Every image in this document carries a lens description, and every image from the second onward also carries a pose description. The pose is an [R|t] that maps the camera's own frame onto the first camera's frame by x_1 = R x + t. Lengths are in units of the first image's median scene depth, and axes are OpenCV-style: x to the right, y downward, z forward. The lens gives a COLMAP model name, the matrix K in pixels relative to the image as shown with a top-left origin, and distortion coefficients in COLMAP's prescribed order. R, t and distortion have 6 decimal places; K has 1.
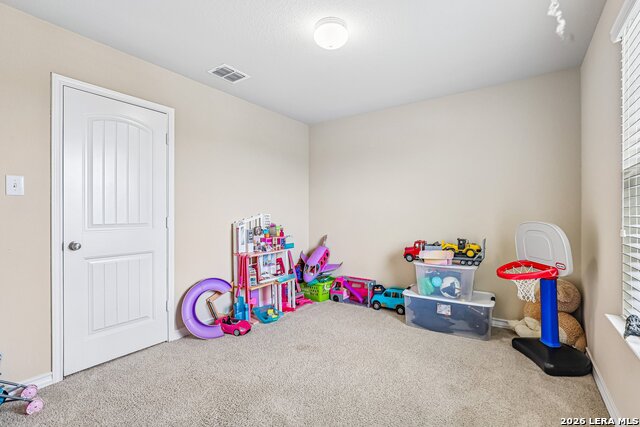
lens RADIAL K [[289.5, 0, 323.3], [0, 289.5, 214.8], [0, 0, 1]] dist [-0.022945, 0.000342]
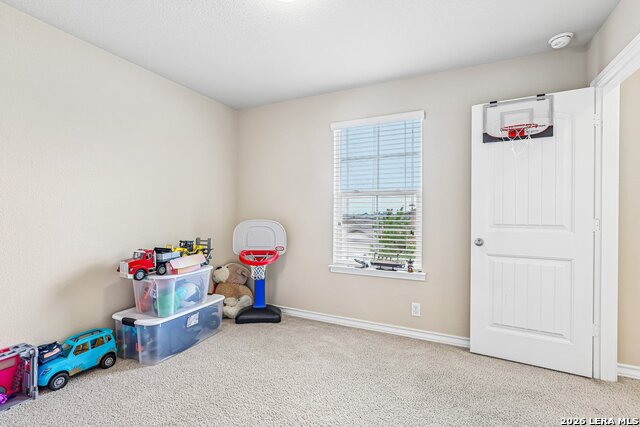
lens RADIAL K [[289.5, 0, 323.3], [0, 289.5, 214.8], [0, 0, 1]] dist [-0.022945, 0.000342]
pose [[-0.184843, 0.002313, 0.982765, -0.525558], [-0.007262, 0.999967, -0.003719, 0.001394], [-0.982741, -0.007824, -0.184820, 0.754915]]
